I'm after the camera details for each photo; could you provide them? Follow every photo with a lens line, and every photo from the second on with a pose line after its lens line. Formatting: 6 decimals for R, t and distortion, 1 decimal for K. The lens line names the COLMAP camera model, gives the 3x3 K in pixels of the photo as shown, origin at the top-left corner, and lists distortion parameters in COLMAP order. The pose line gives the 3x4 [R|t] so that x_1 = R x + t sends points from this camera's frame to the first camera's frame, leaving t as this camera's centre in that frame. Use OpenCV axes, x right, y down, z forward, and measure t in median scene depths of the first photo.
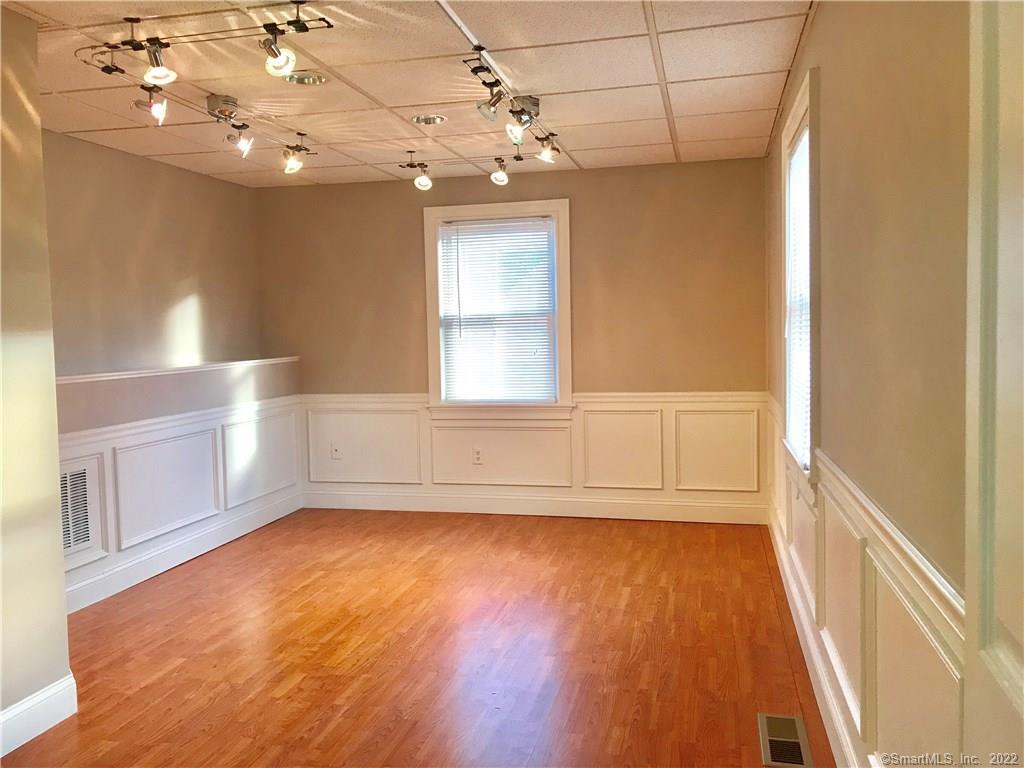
lens RADIAL K [[825.2, 0, 512.3], [0, 825.2, 382.5], [0, 0, 1]] dist [0.034100, -0.038661]
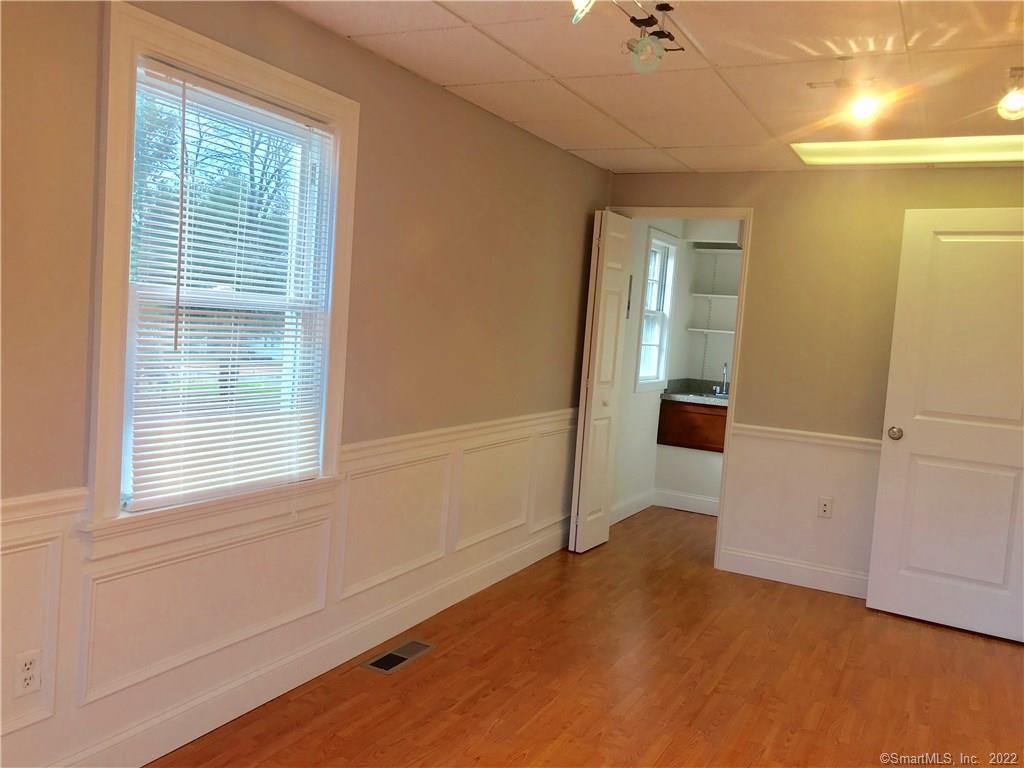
lens RADIAL K [[825.2, 0, 511.4], [0, 825.2, 385.6], [0, 0, 1]] dist [0.034100, -0.038661]
pose [[-0.967122, -0.068403, 0.244941, -0.121473], [-0.036954, 0.990725, 0.130763, -0.152505], [-0.251614, 0.117412, -0.960679, 1.956339]]
